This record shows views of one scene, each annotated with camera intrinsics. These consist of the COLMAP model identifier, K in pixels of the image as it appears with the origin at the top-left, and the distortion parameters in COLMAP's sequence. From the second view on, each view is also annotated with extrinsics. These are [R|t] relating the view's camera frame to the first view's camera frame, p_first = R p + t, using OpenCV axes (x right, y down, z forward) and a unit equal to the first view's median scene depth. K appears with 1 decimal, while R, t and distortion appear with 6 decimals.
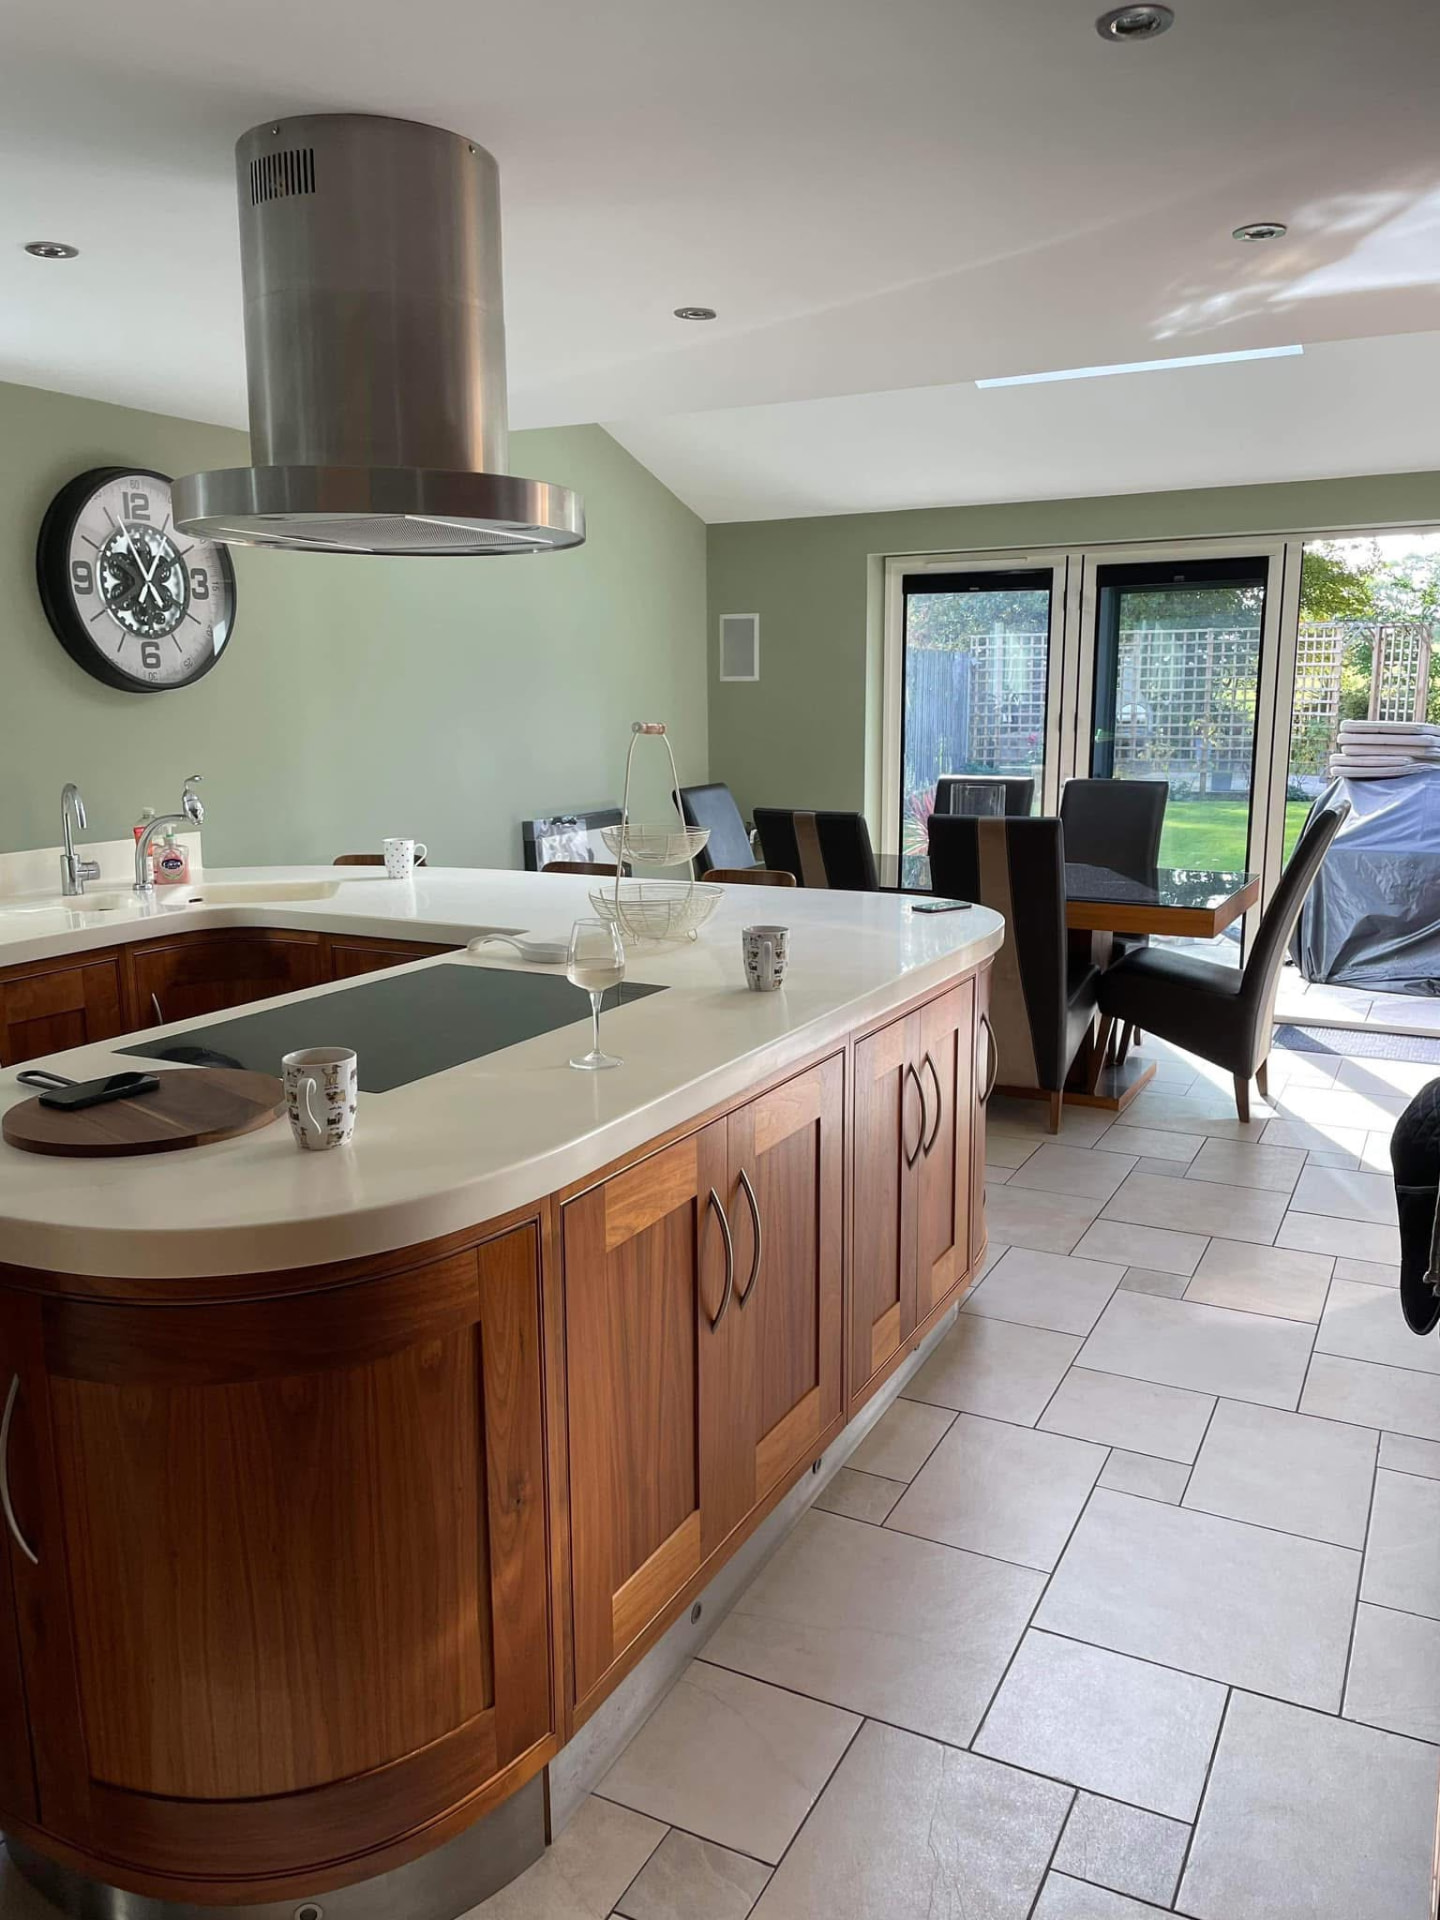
lens RADIAL K [[1464.4, 0, 717.9], [0, 1464.4, 958.0], [0, 0, 1]] dist [0.015992, 0.000646]
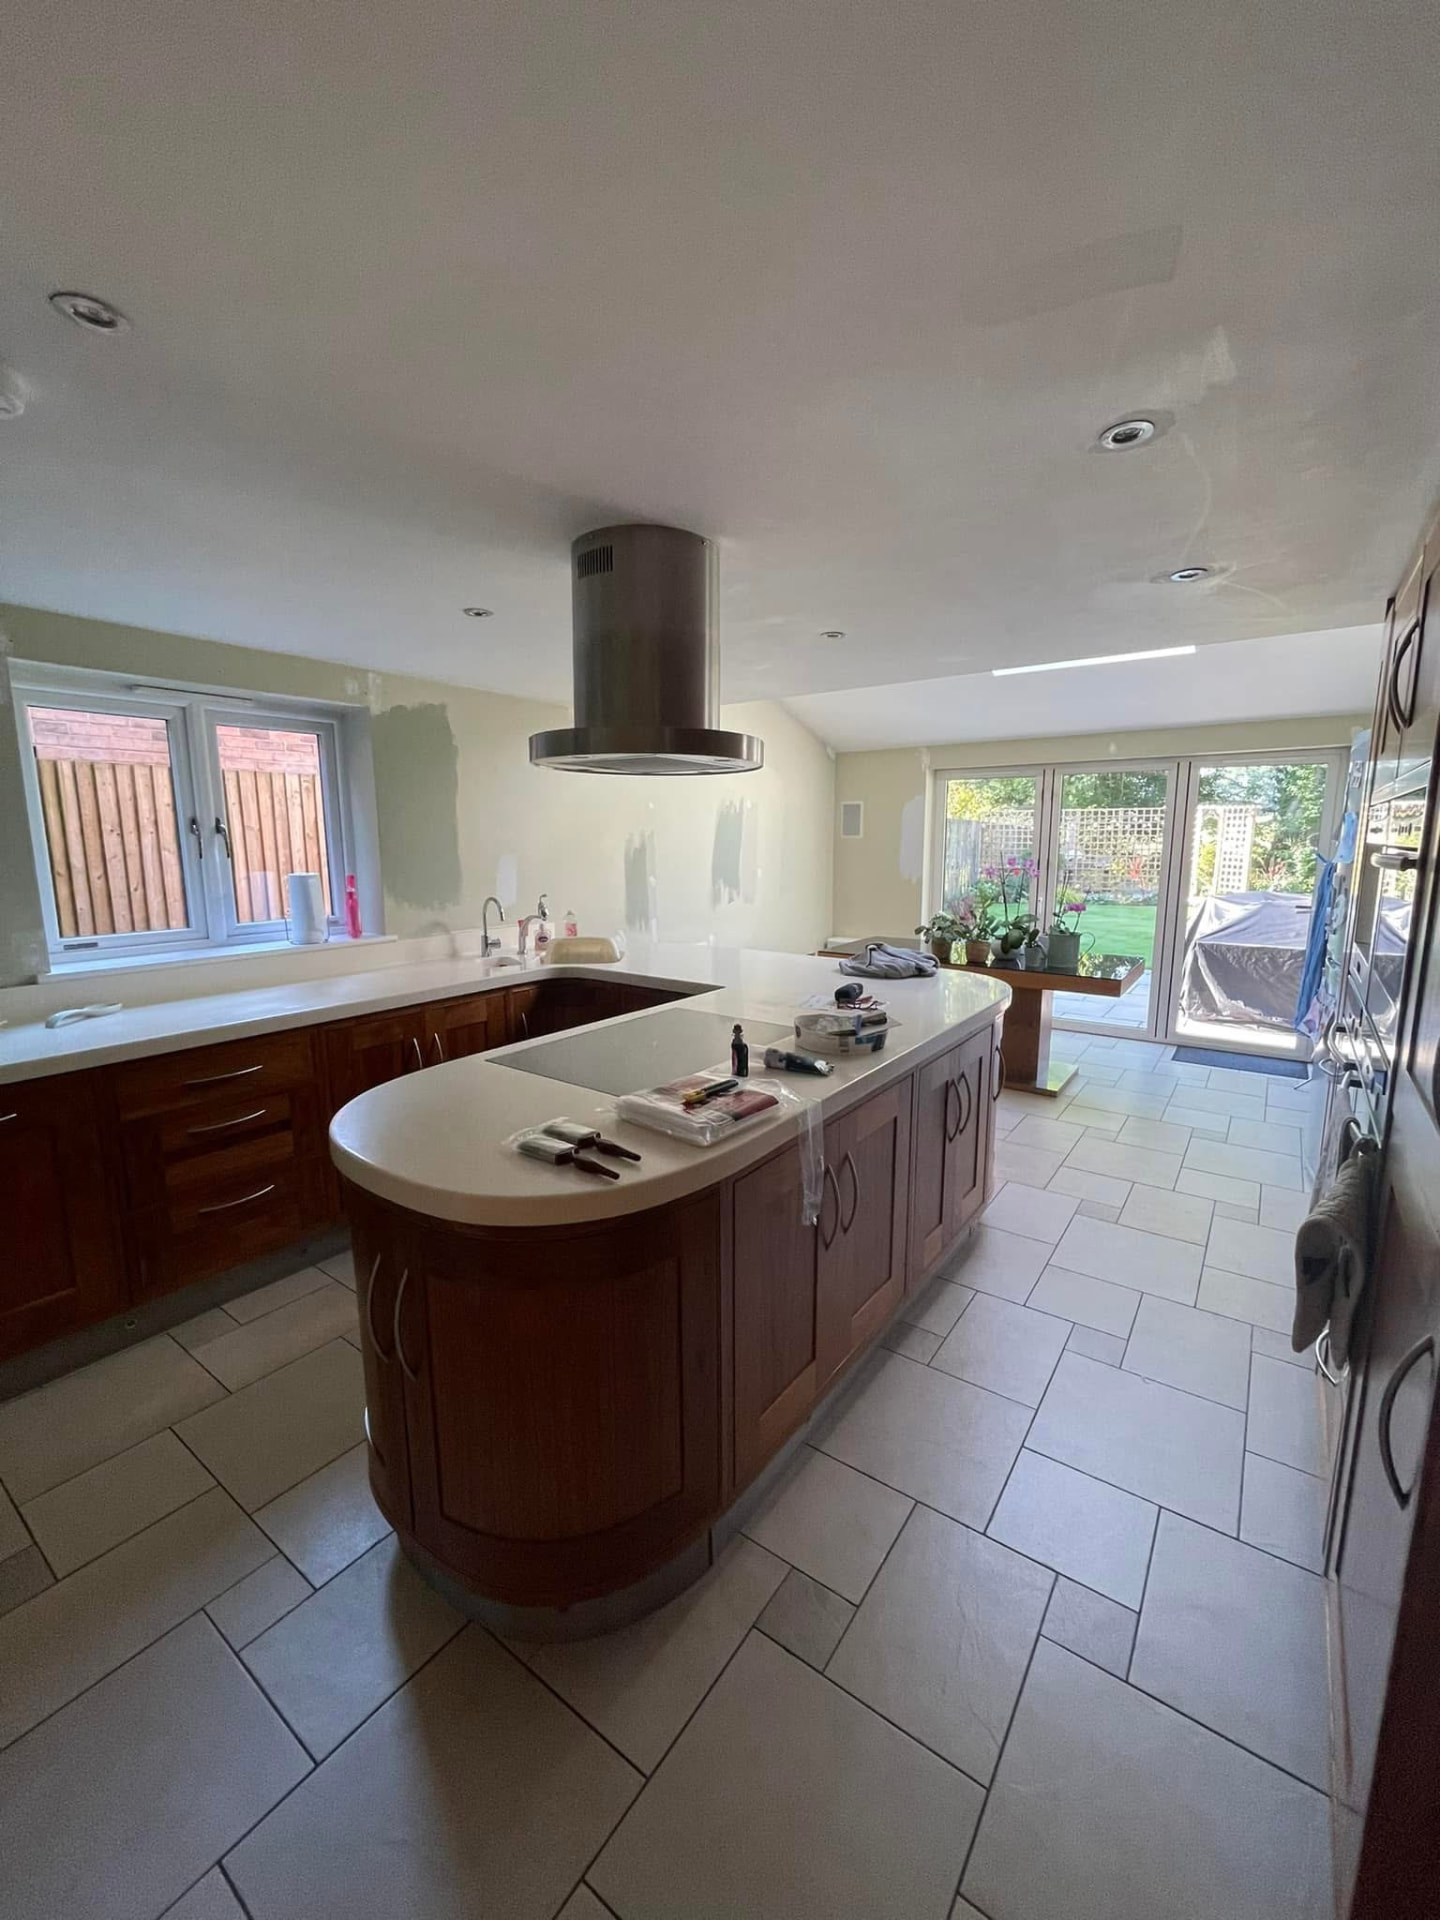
lens RADIAL K [[773.6, 0, 724.1], [0, 773.6, 960.9], [0, 0, 1]] dist [-0.002515, -0.000043]
pose [[0.989348, 0.028519, -0.142749, -0.002856], [-0.032106, 0.999222, -0.022887, -0.038506], [0.141985, 0.027226, 0.989494, 0.115244]]
